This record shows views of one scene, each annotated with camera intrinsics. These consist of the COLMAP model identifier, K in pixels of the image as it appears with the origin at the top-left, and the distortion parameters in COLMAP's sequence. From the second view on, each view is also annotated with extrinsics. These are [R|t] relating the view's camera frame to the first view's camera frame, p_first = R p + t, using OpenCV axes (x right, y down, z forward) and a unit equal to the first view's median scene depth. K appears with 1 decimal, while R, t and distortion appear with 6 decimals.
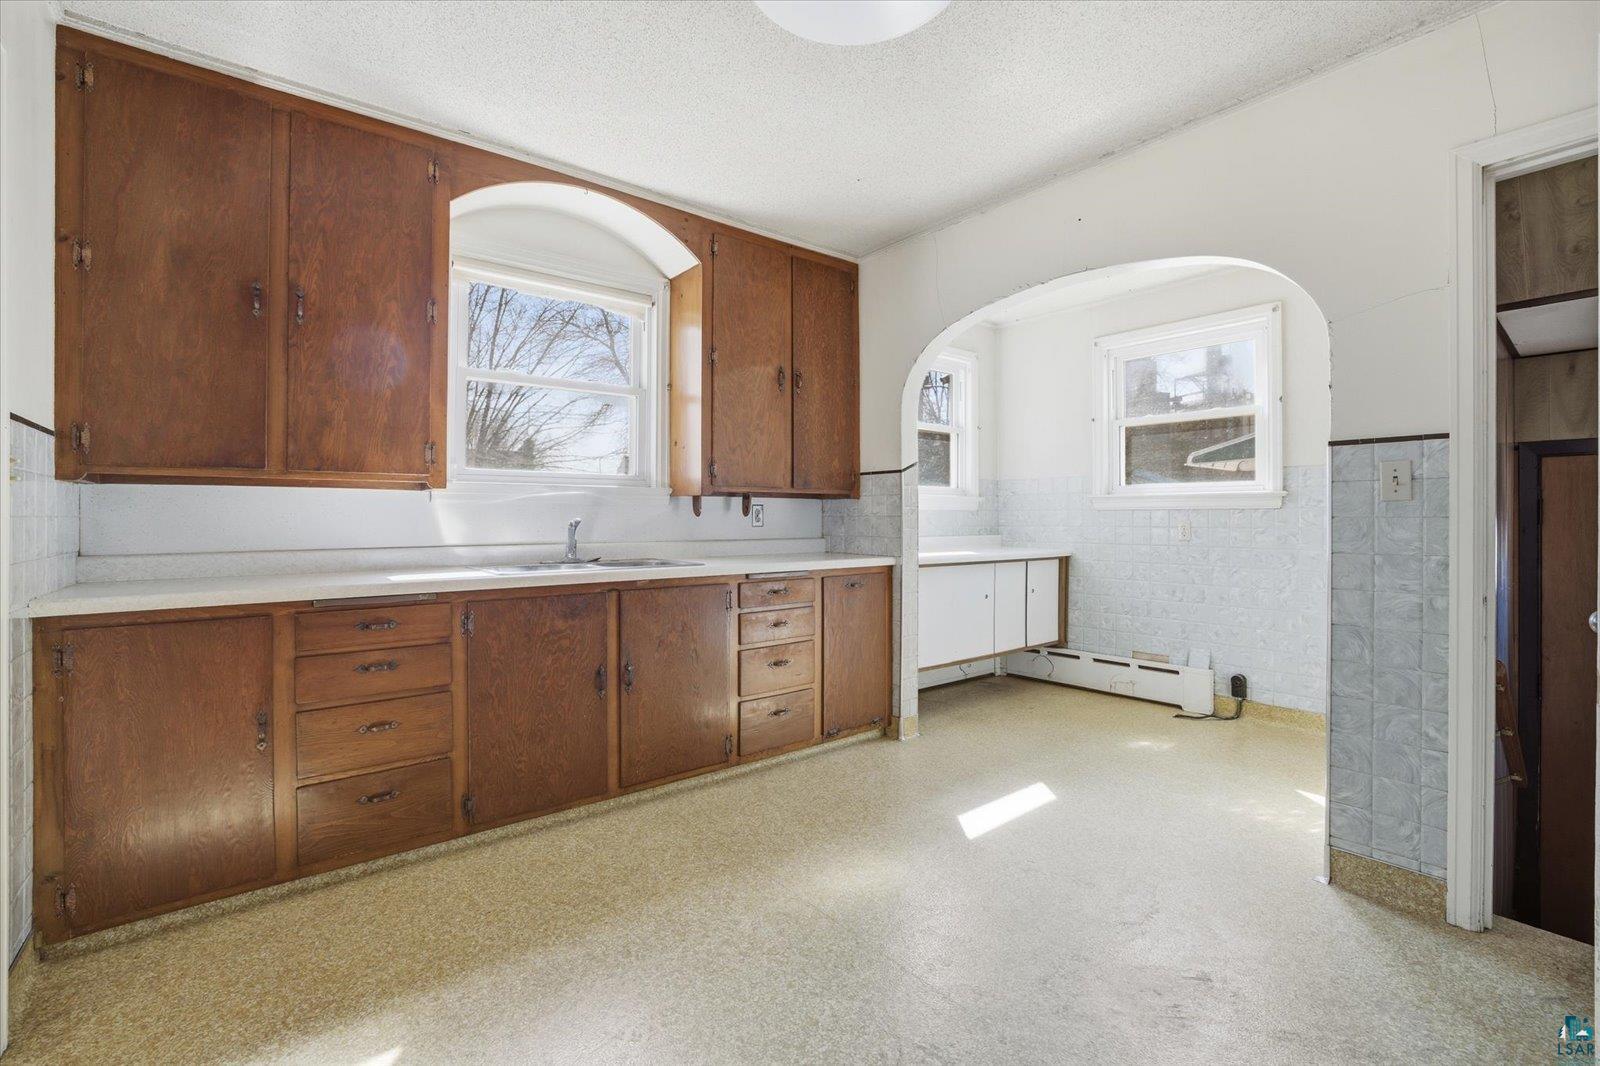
lens RADIAL K [[696.4, 0, 788.2], [0, 696.4, 522.8], [0, 0, 1]] dist [-0.045396, 0.017906]
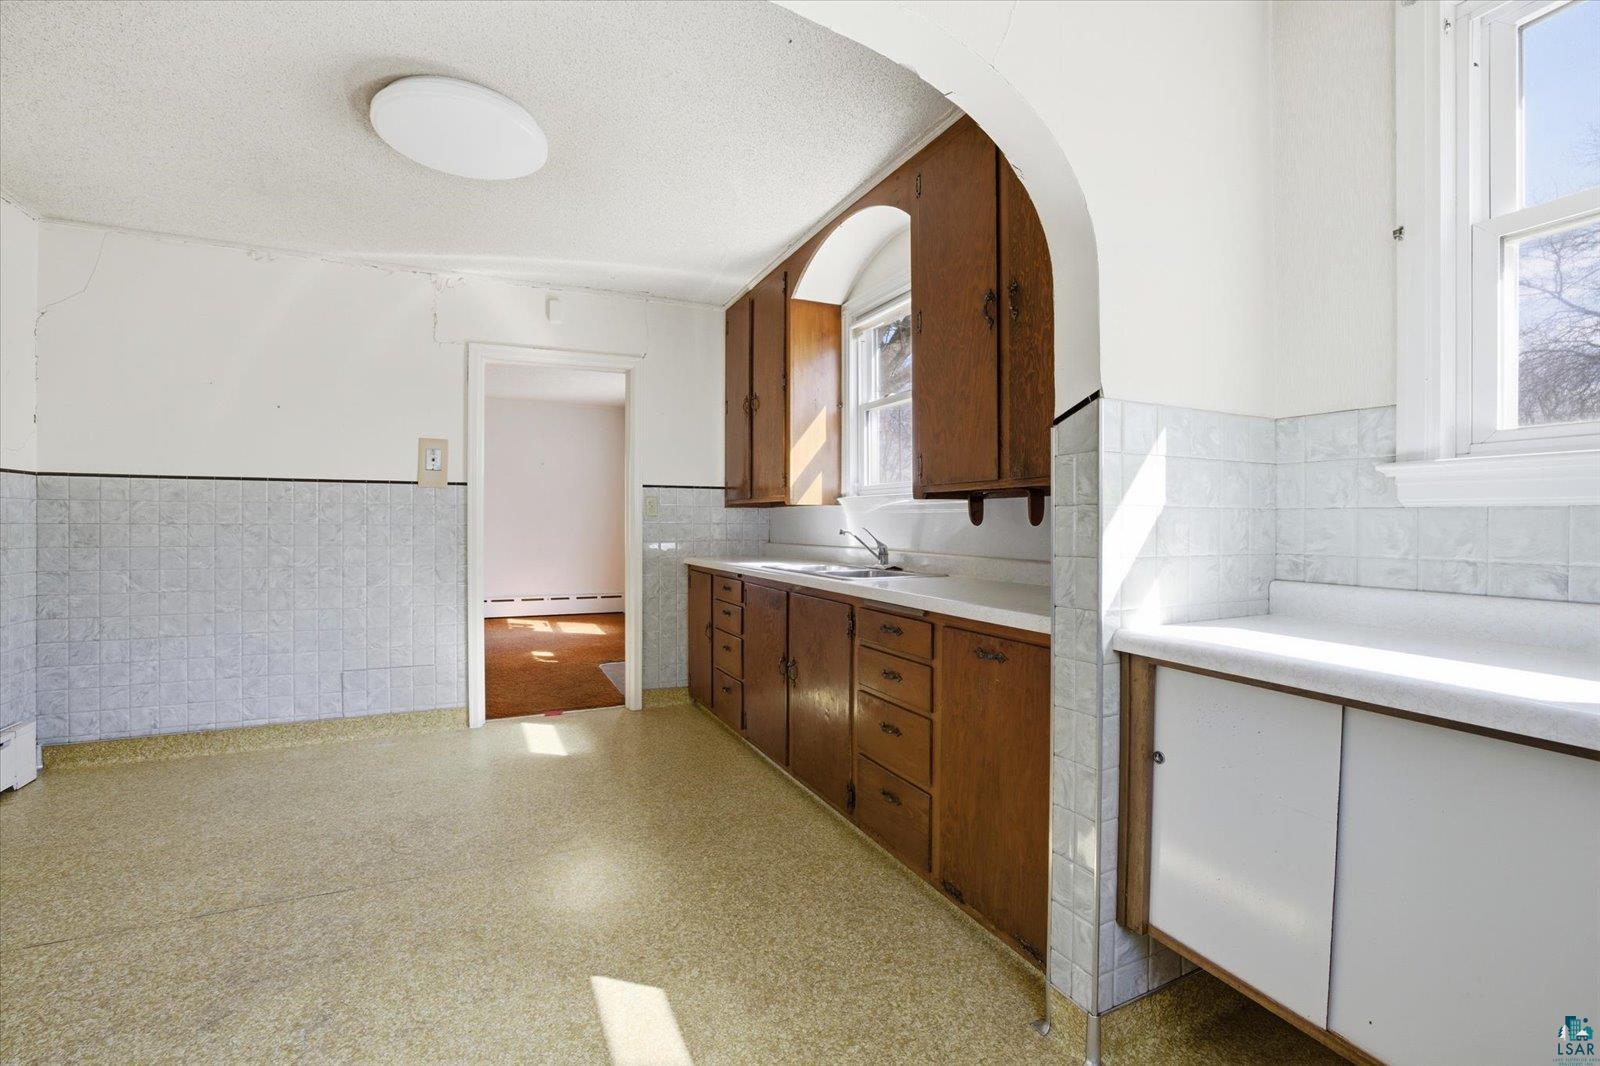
lens RADIAL K [[696.4, 0, 788.2], [0, 696.4, 522.8], [0, 0, 1]] dist [-0.045396, 0.017906]
pose [[-0.235026, 0.002774, -0.971985, 0.627479], [-0.009028, 0.999947, 0.005037, -0.012800], [0.971947, 0.009959, -0.234988, 0.936851]]
